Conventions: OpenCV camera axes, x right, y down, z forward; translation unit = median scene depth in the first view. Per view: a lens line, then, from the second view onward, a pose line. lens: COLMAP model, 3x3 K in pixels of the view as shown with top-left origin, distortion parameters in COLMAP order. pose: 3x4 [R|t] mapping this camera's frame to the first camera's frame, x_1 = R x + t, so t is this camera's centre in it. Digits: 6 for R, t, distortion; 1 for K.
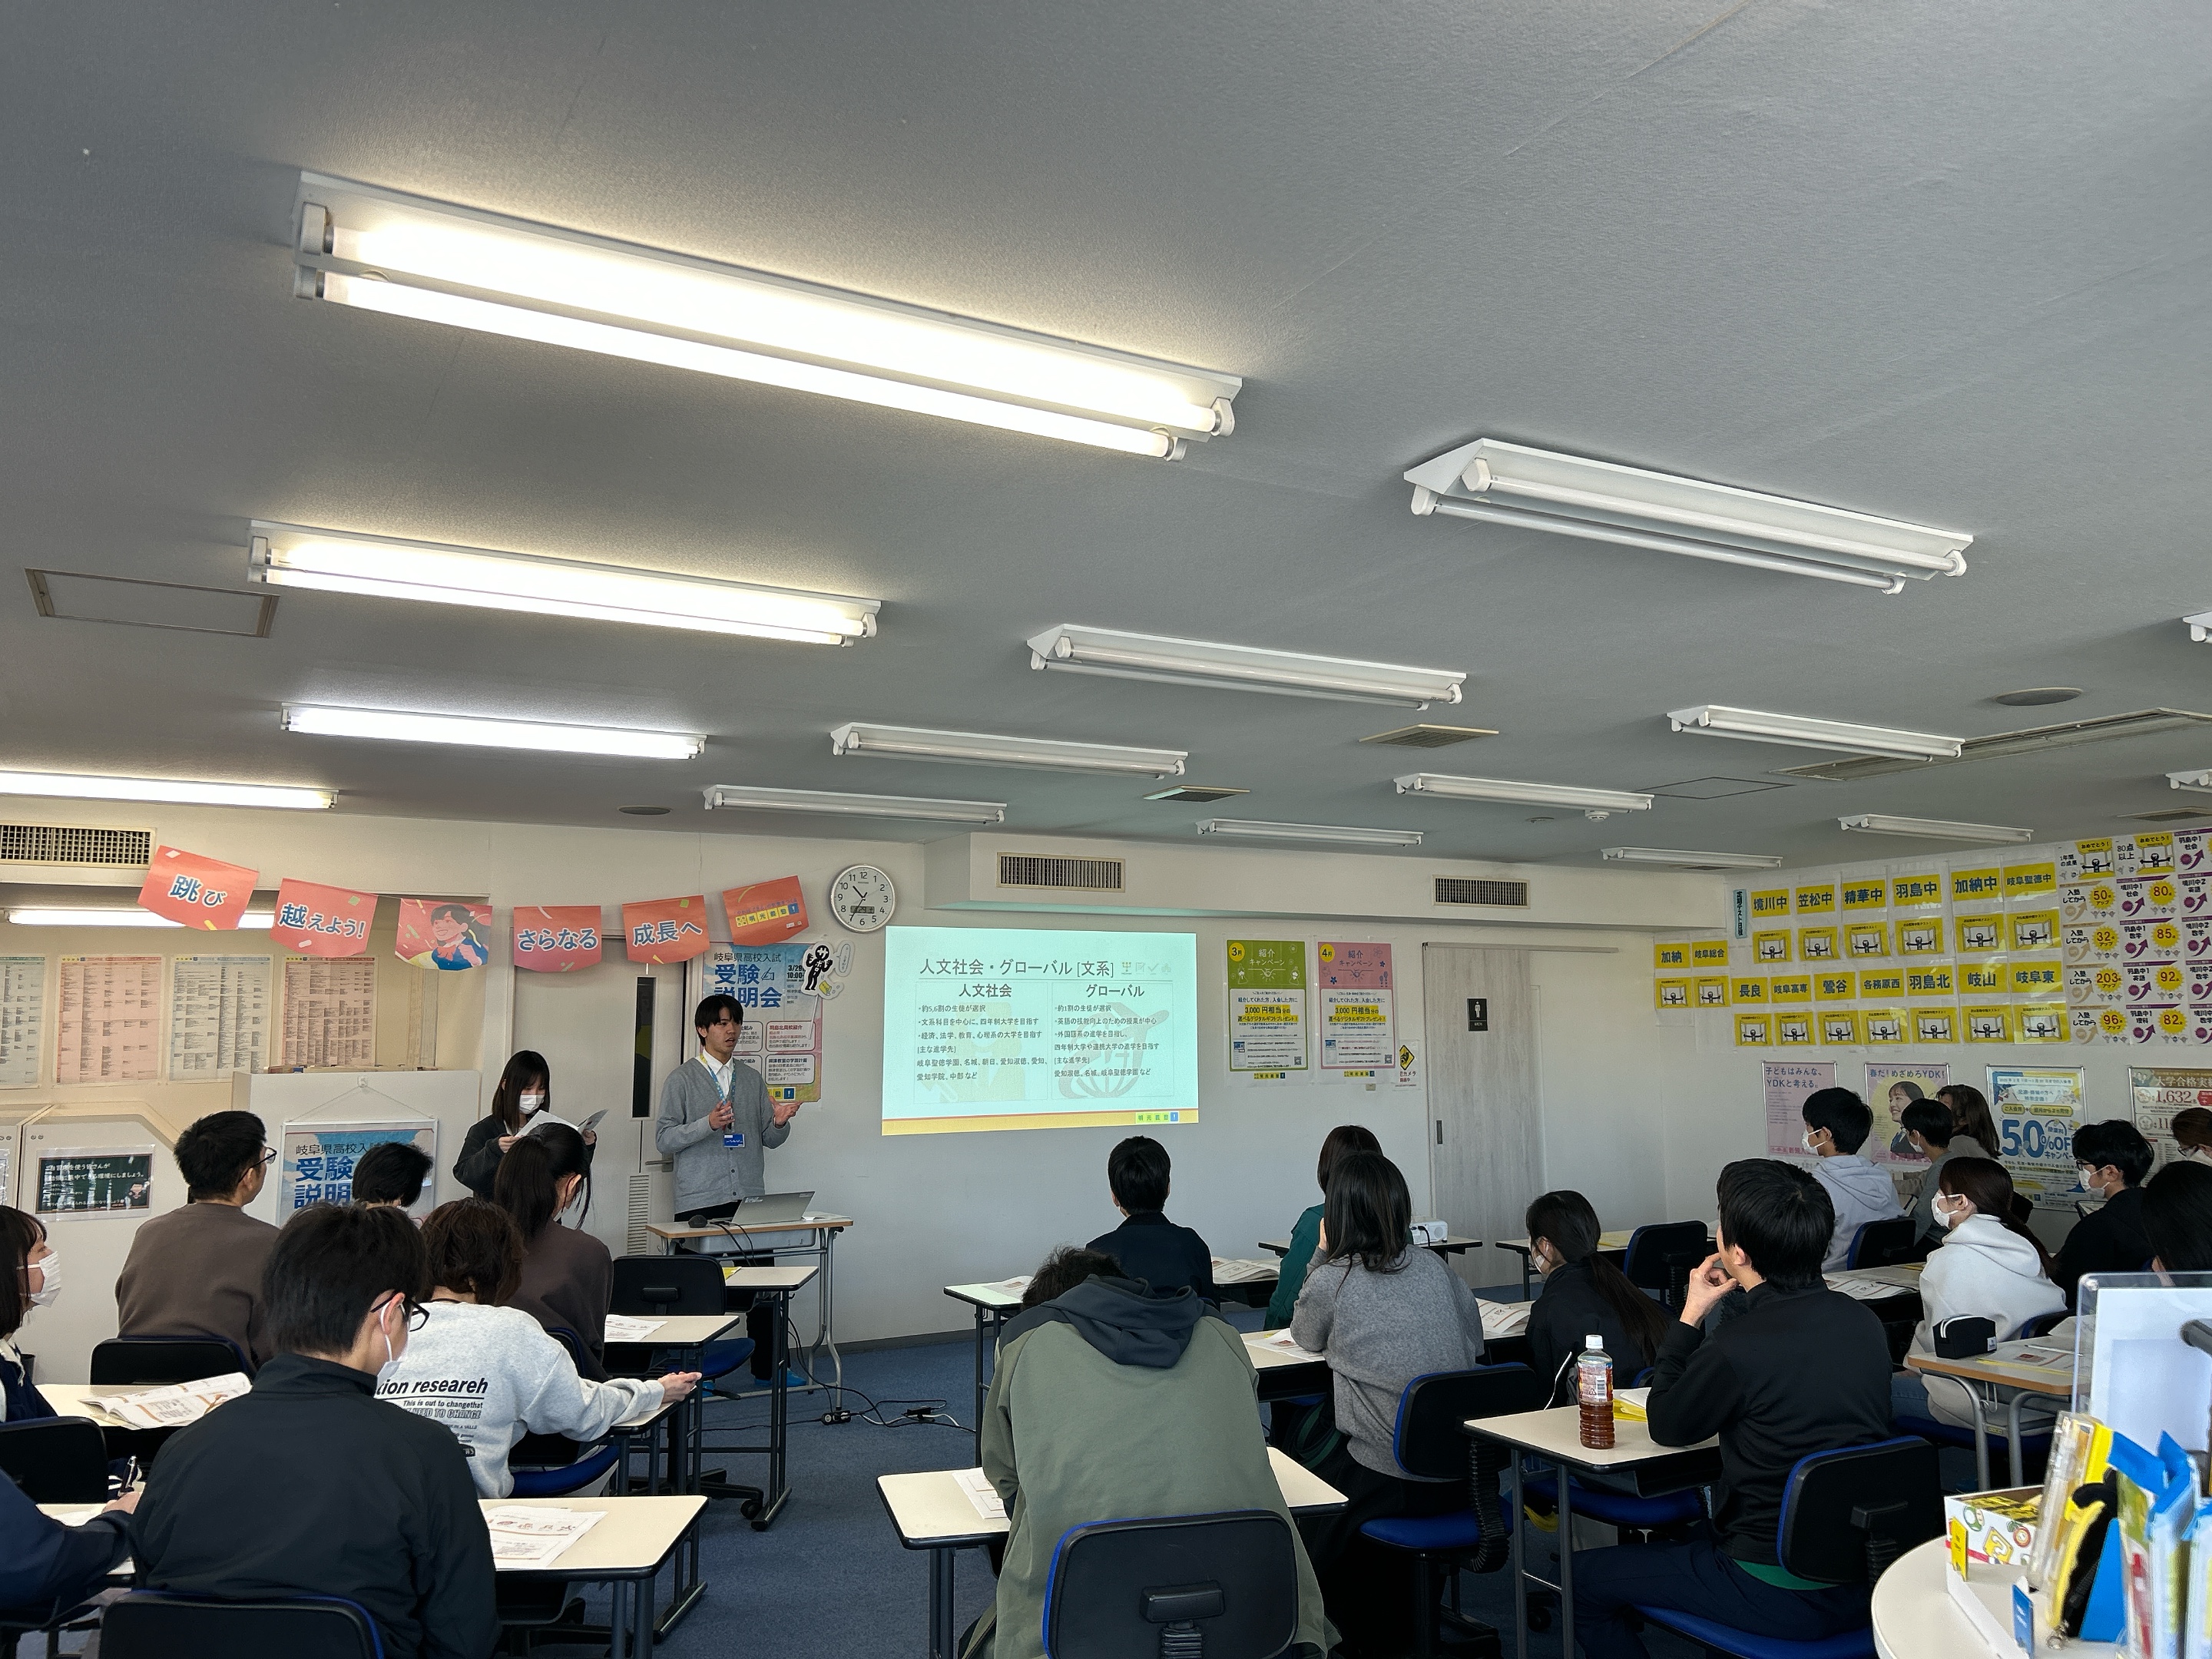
lens RADIAL K [[1745.0, 0, 1107.7], [0, 1745.0, 813.1], [0, 0, 1]] dist [0.041630, -0.030656]
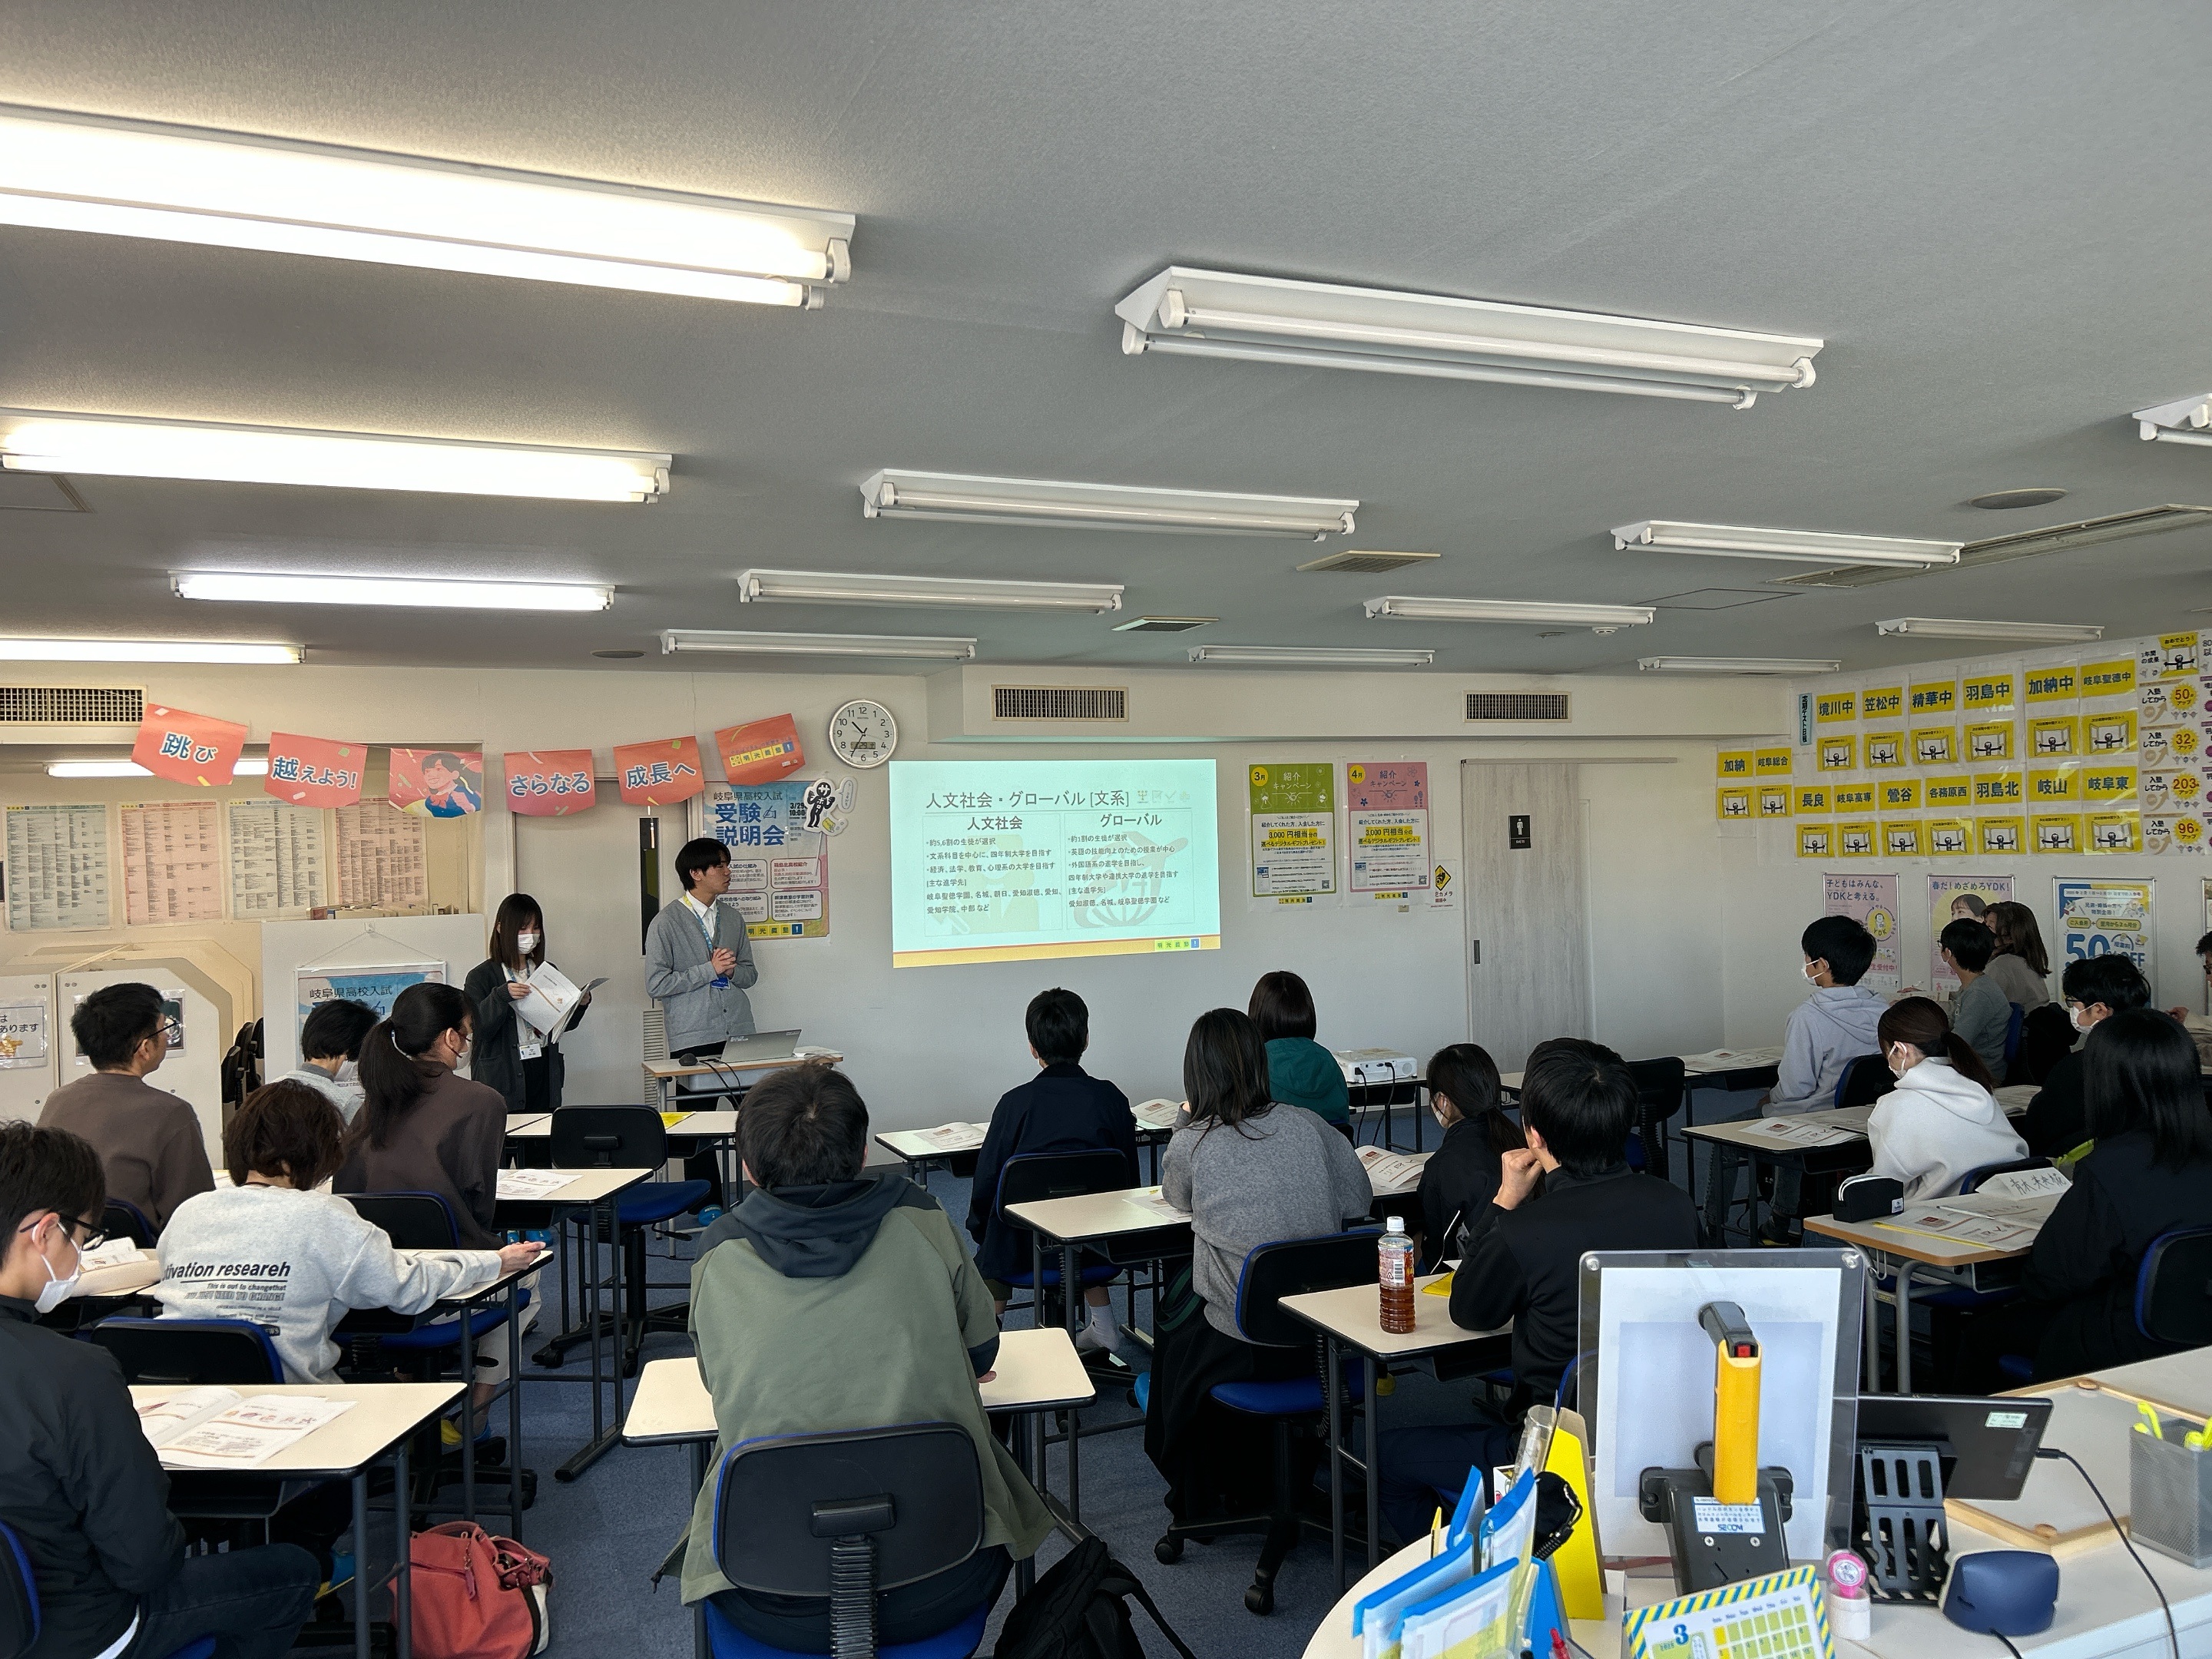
lens RADIAL K [[1745.0, 0, 1109.0], [0, 1745.0, 832.8], [0, 0, 1]] dist [0.041630, -0.030656]
pose [[0.995841, -0.019757, -0.088935, 0.081535], [0.030744, 0.991817, 0.123914, -0.012977], [0.085759, -0.126133, 0.988300, 0.027138]]
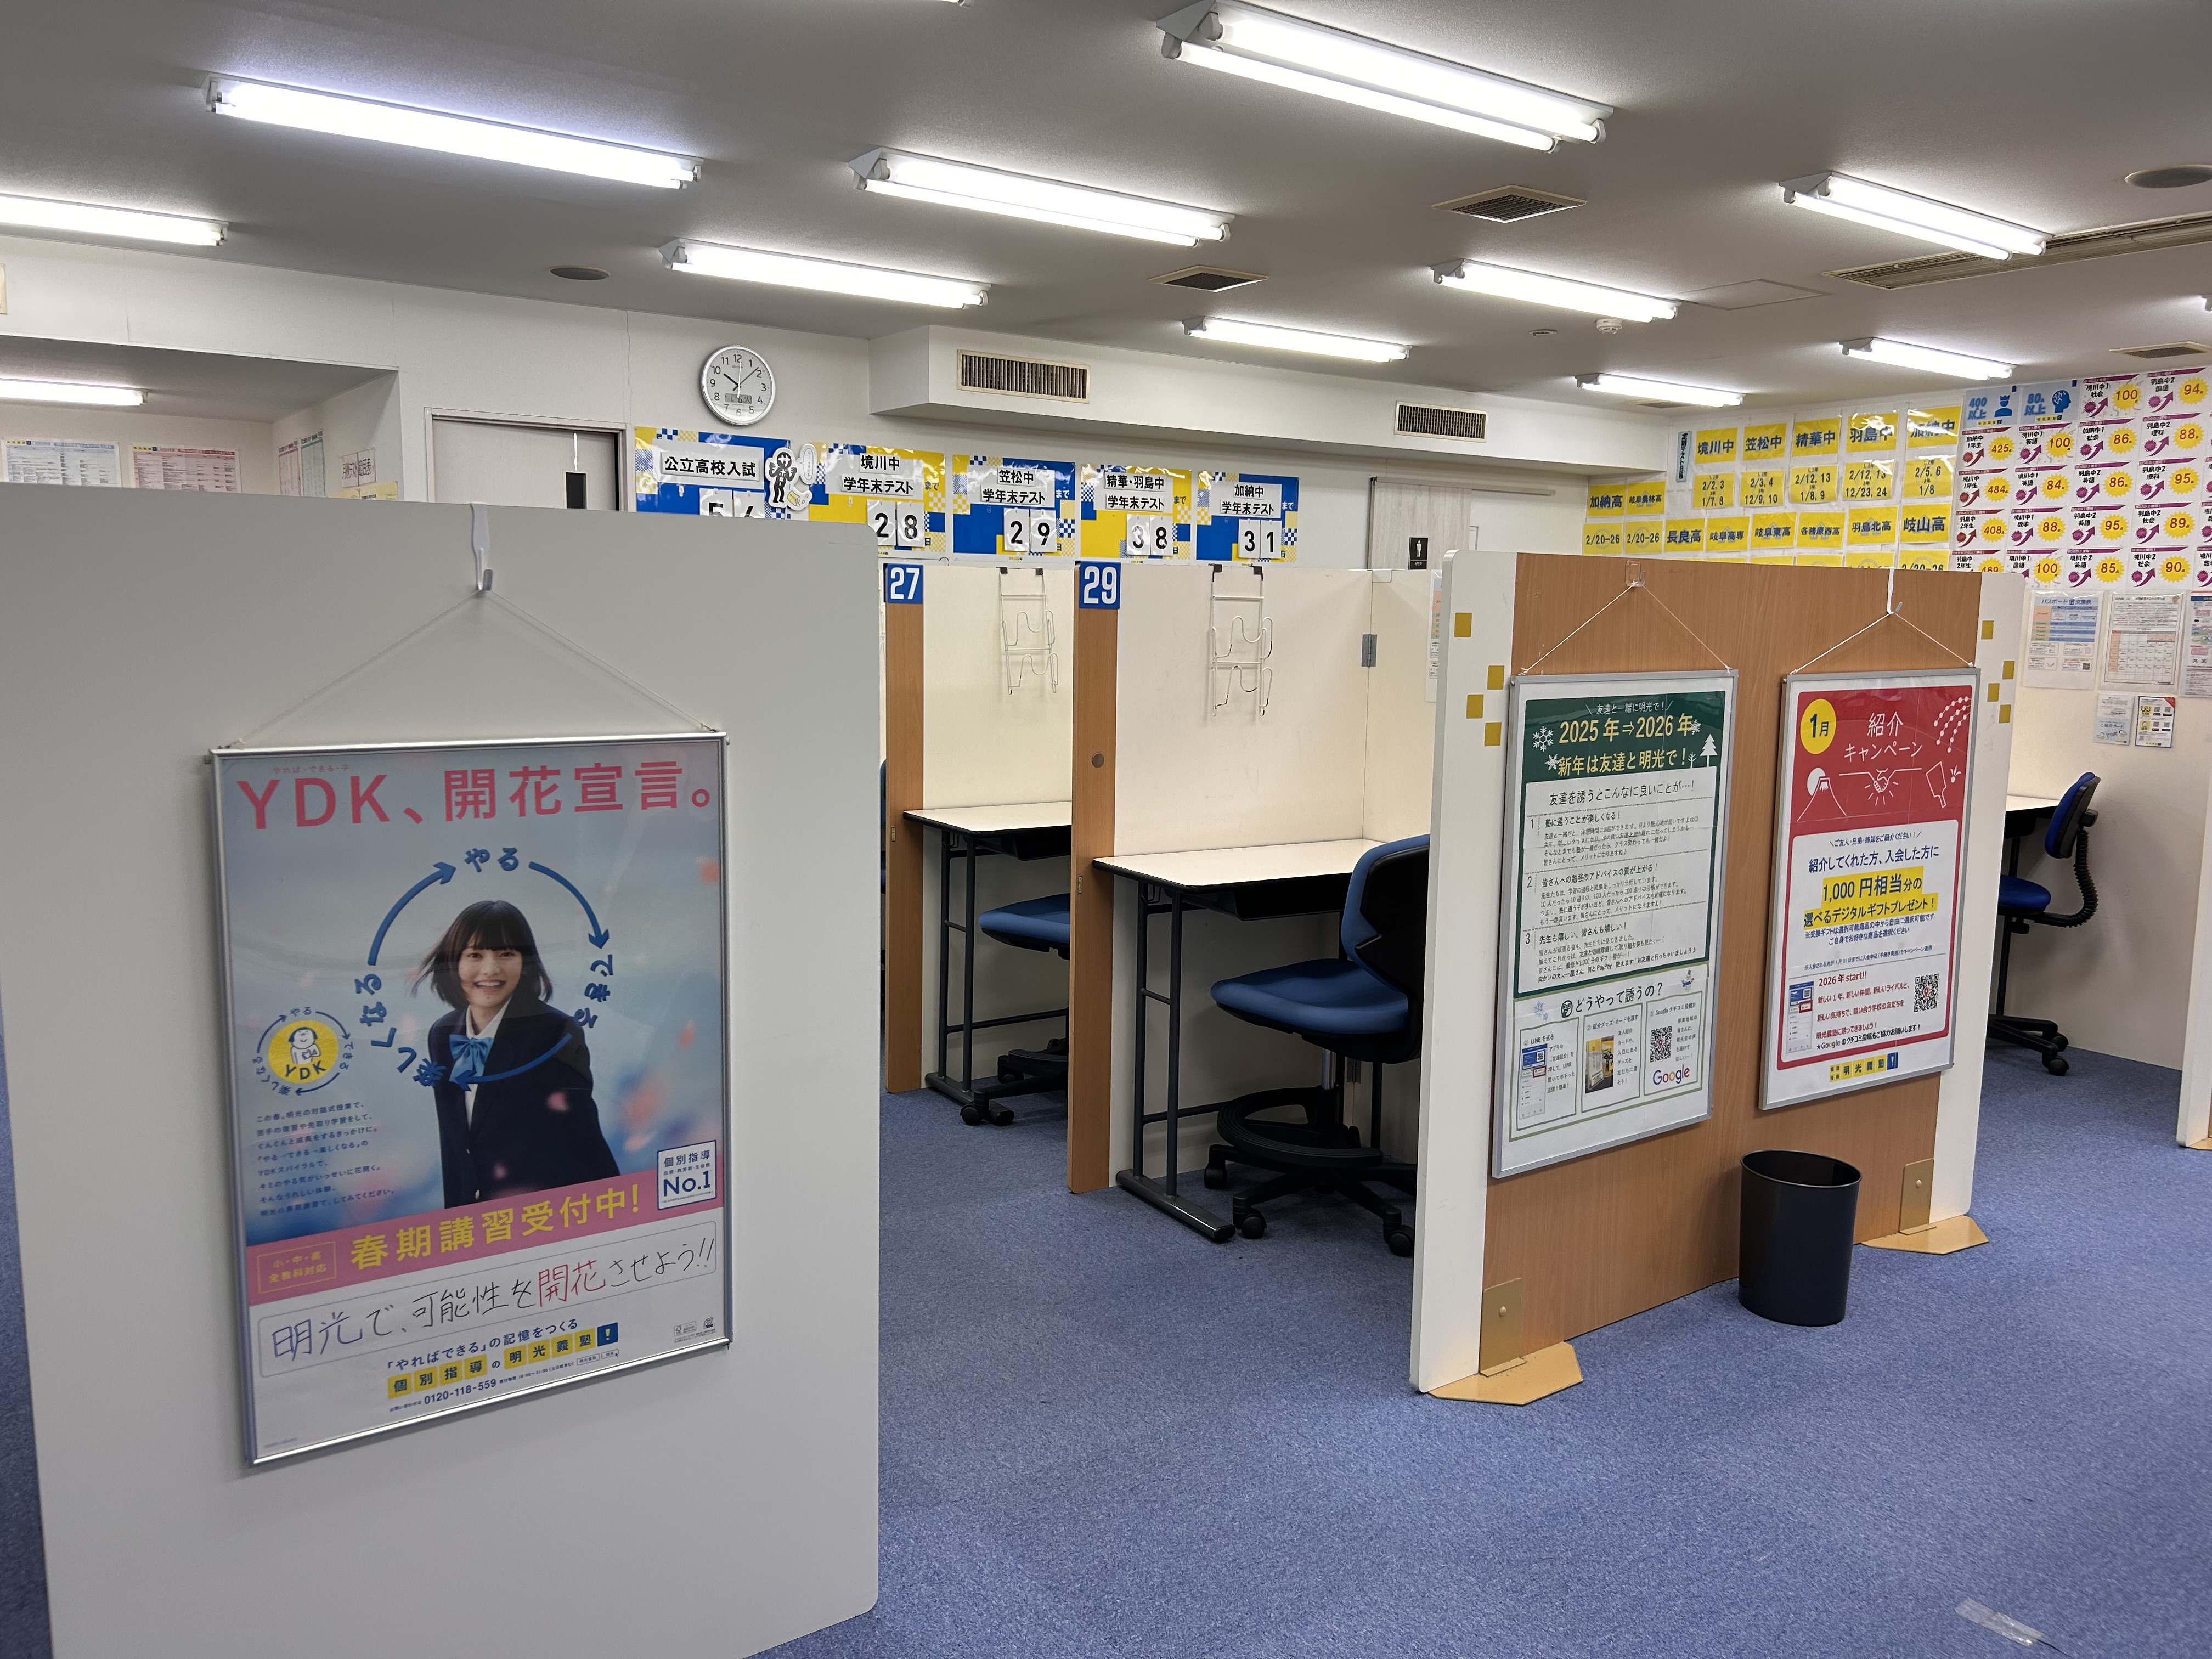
lens RADIAL K [[1745.0, 0, 1085.4], [0, 1745.0, 832.7], [0, 0, 1]] dist [0.041630, -0.030656]
pose [[0.993883, 0.011212, 0.109869, -0.092341], [-0.038445, 0.967736, 0.249015, 0.033902], [-0.103533, -0.251715, 0.962248, 0.038403]]
